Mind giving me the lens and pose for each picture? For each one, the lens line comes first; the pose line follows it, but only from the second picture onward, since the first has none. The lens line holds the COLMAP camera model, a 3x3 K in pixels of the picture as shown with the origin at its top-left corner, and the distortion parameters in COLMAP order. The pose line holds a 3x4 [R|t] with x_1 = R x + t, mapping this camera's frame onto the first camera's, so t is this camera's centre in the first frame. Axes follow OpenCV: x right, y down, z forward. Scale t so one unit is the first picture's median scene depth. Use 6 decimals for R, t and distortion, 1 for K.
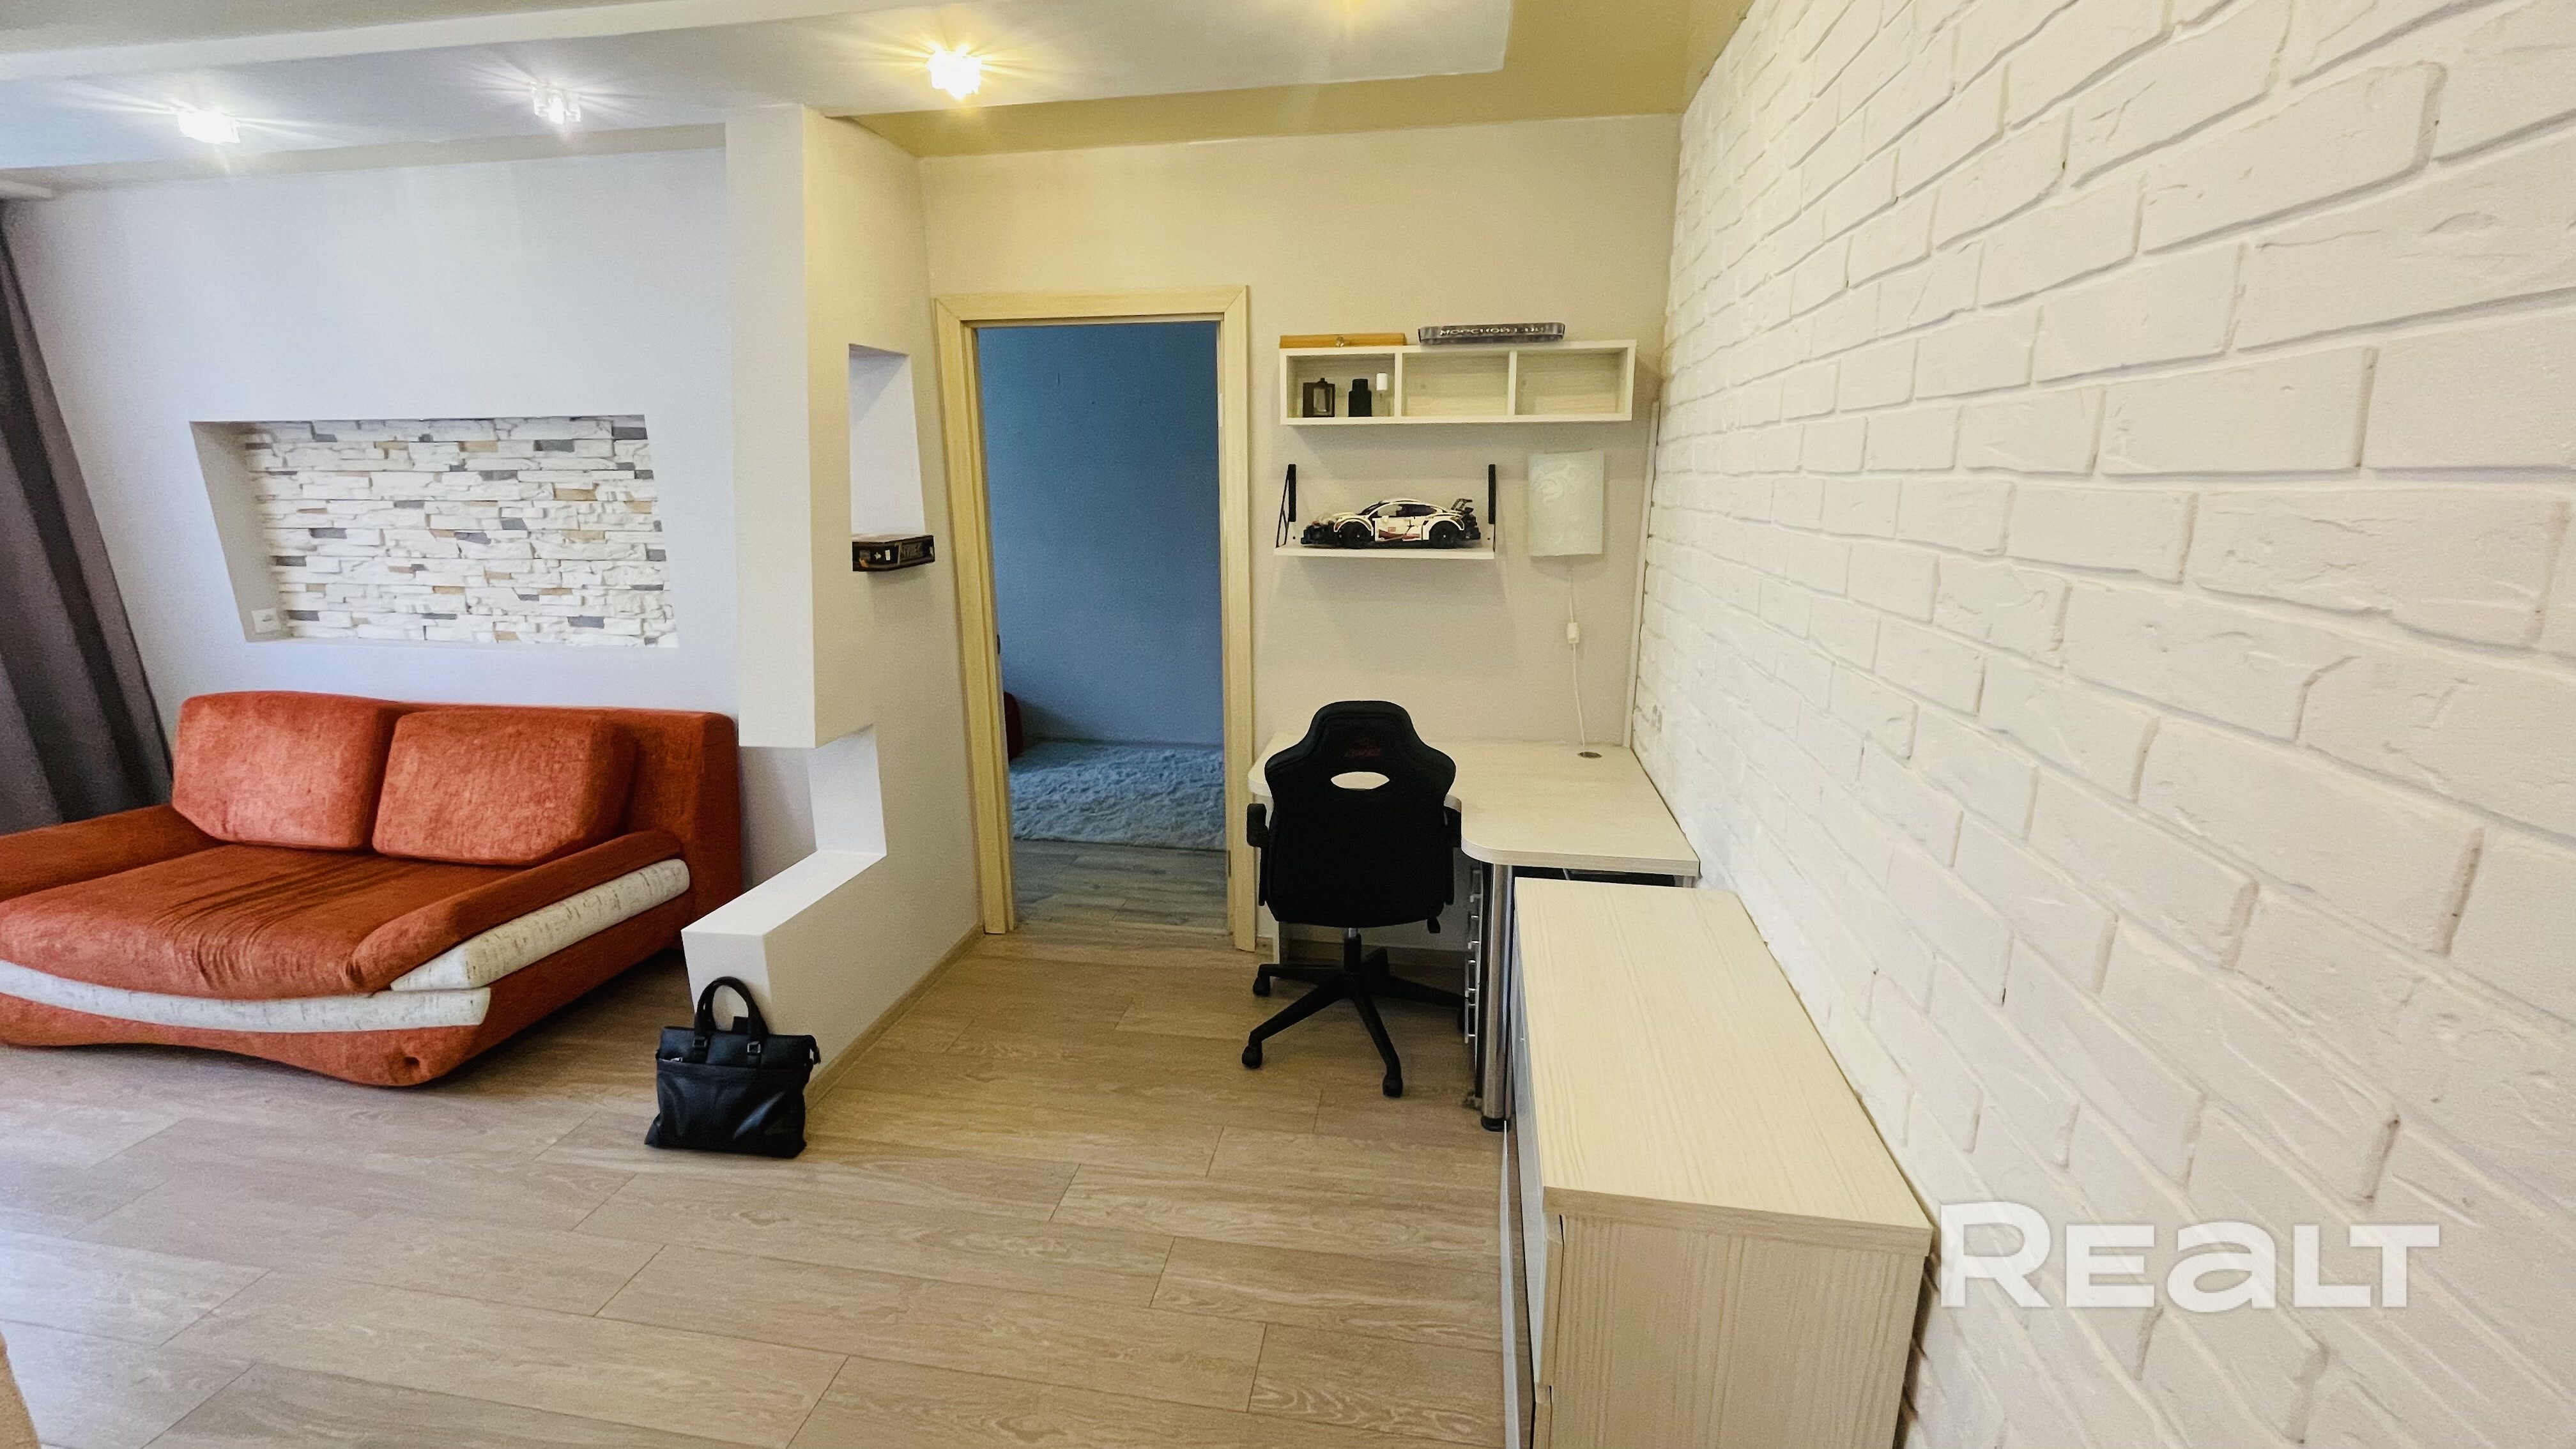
lens RADIAL K [[1034.1, 0, 1291.5], [0, 1034.1, 713.9], [0, 0, 1]] dist [-0.003467, -0.000458]
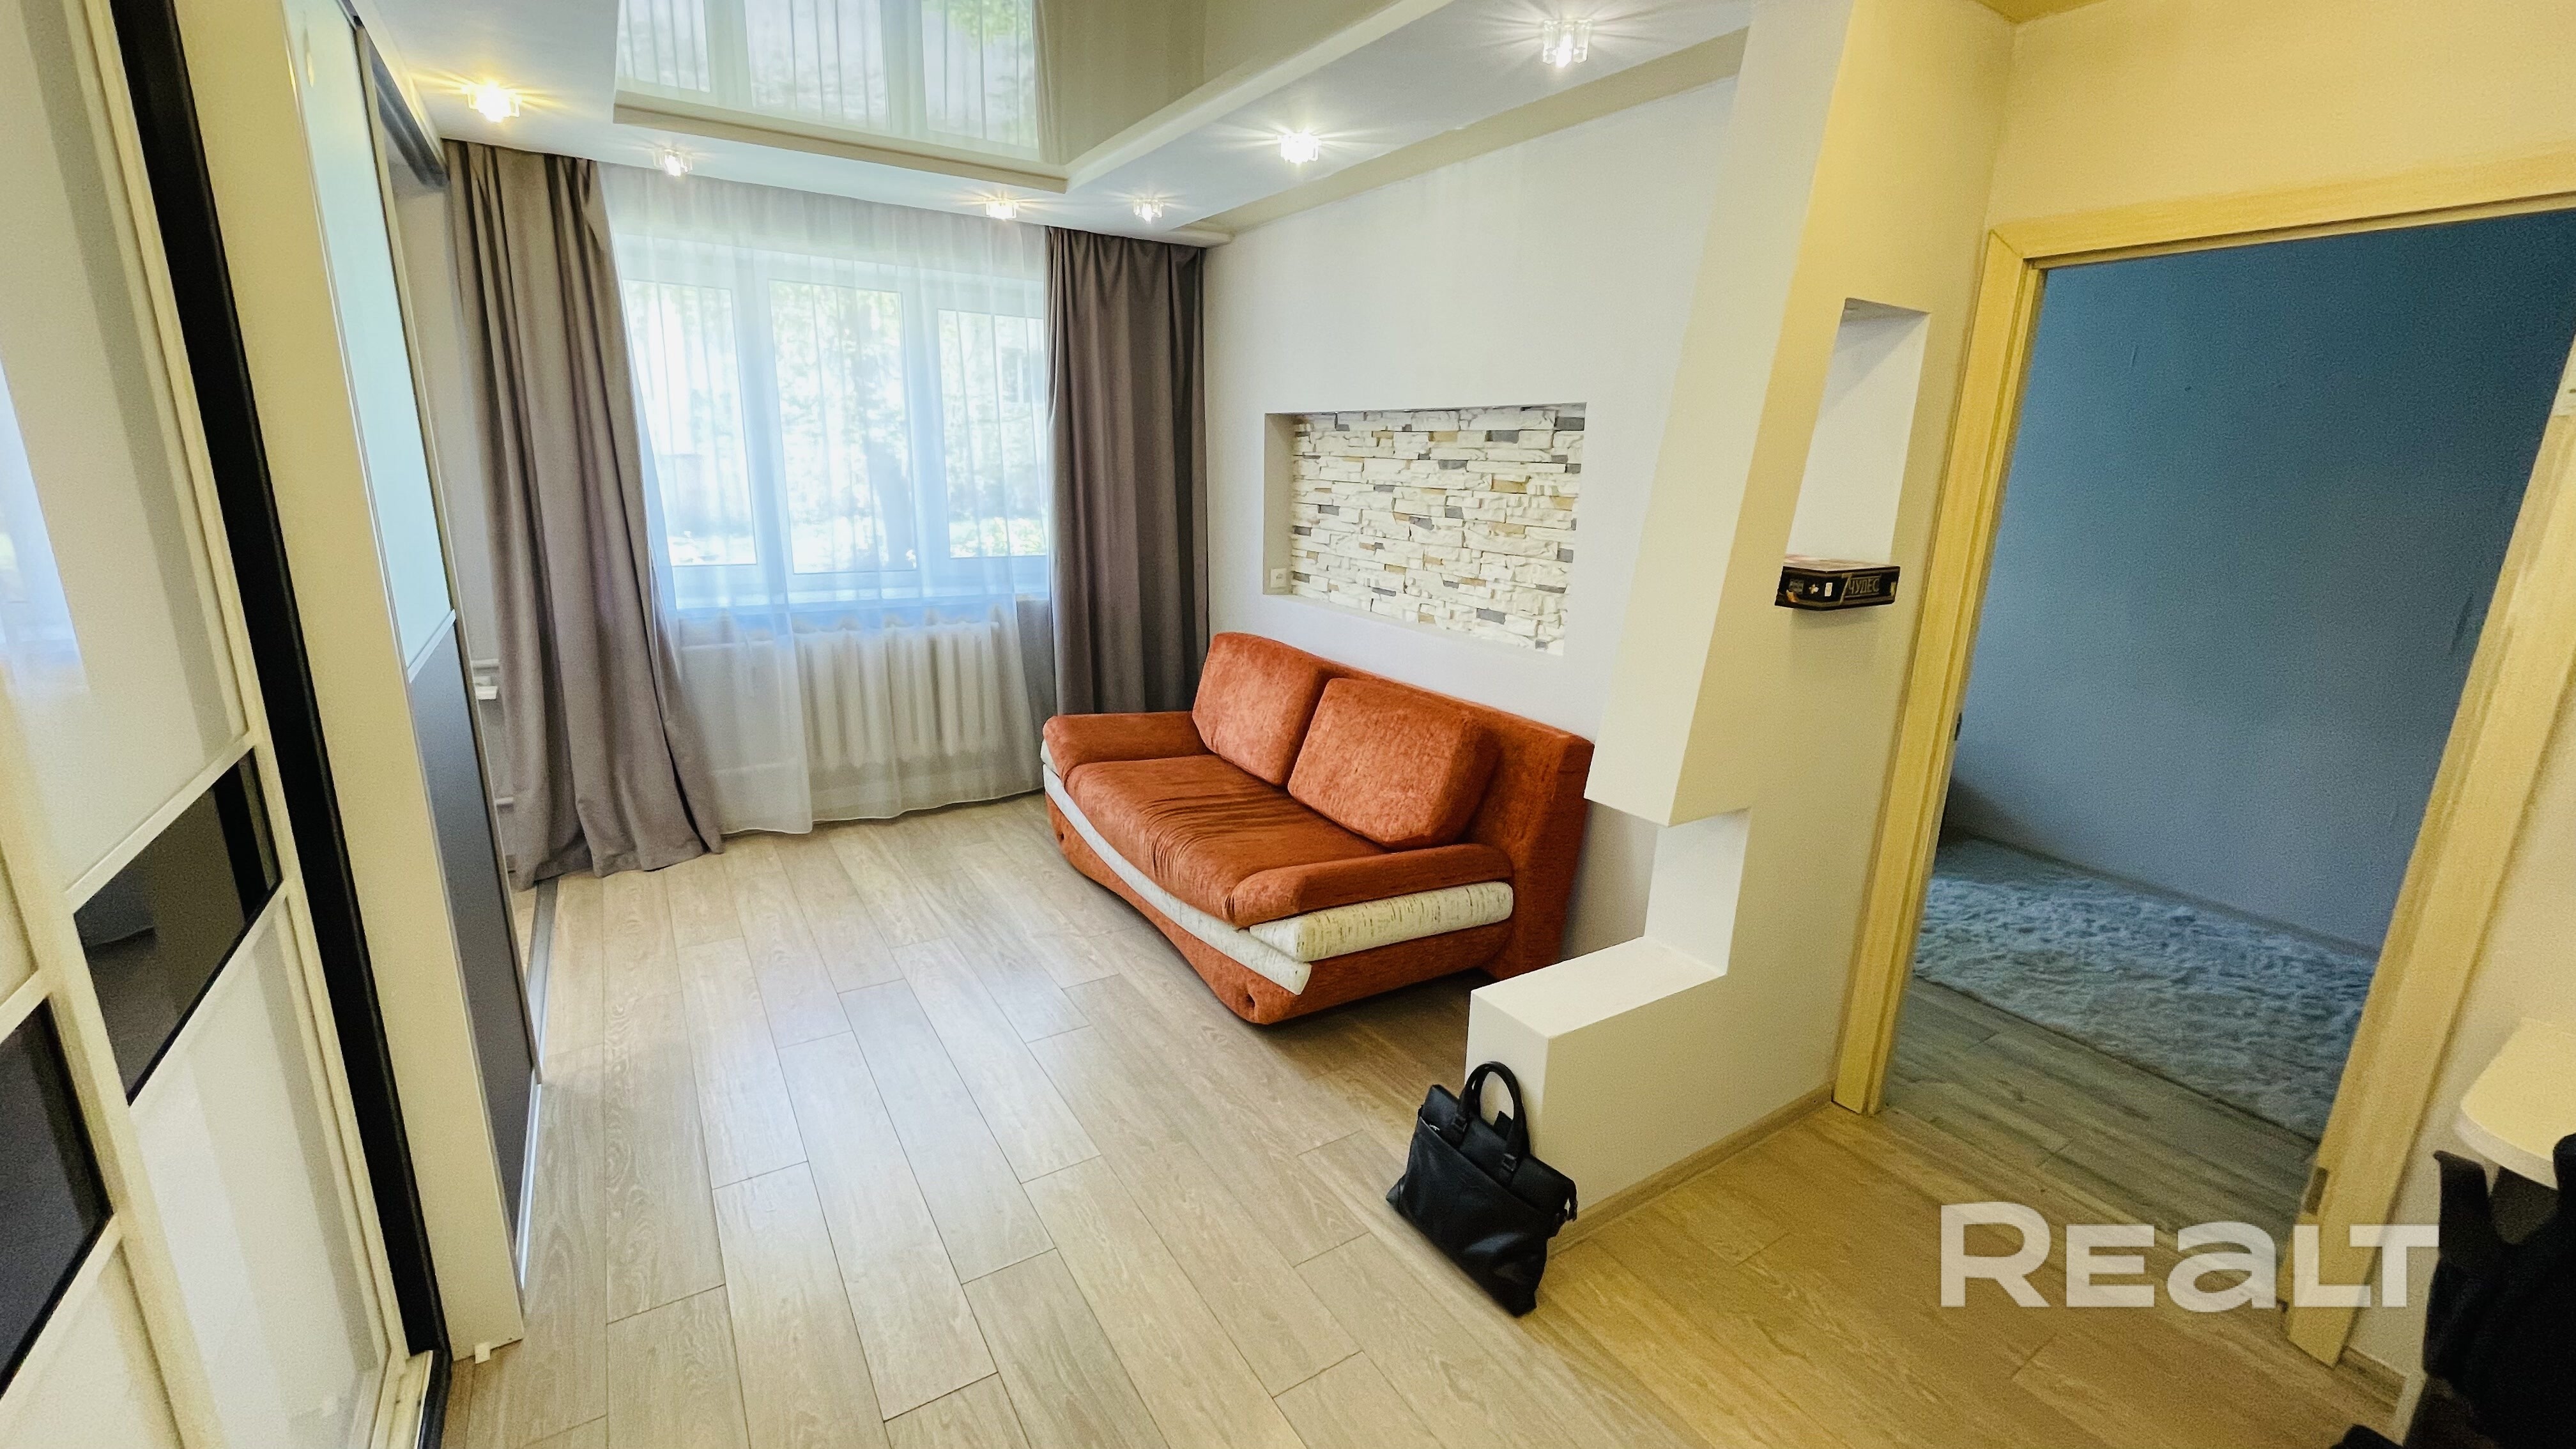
lens RADIAL K [[1034.1, 0, 1283.5], [0, 1034.1, 718.6], [0, 0, 1]] dist [-0.003467, -0.000458]
pose [[0.660662, 0.206984, -0.721584, -0.088169], [-0.206701, 0.974237, 0.090207, -0.044932], [0.721665, 0.089556, 0.686425, 0.204282]]
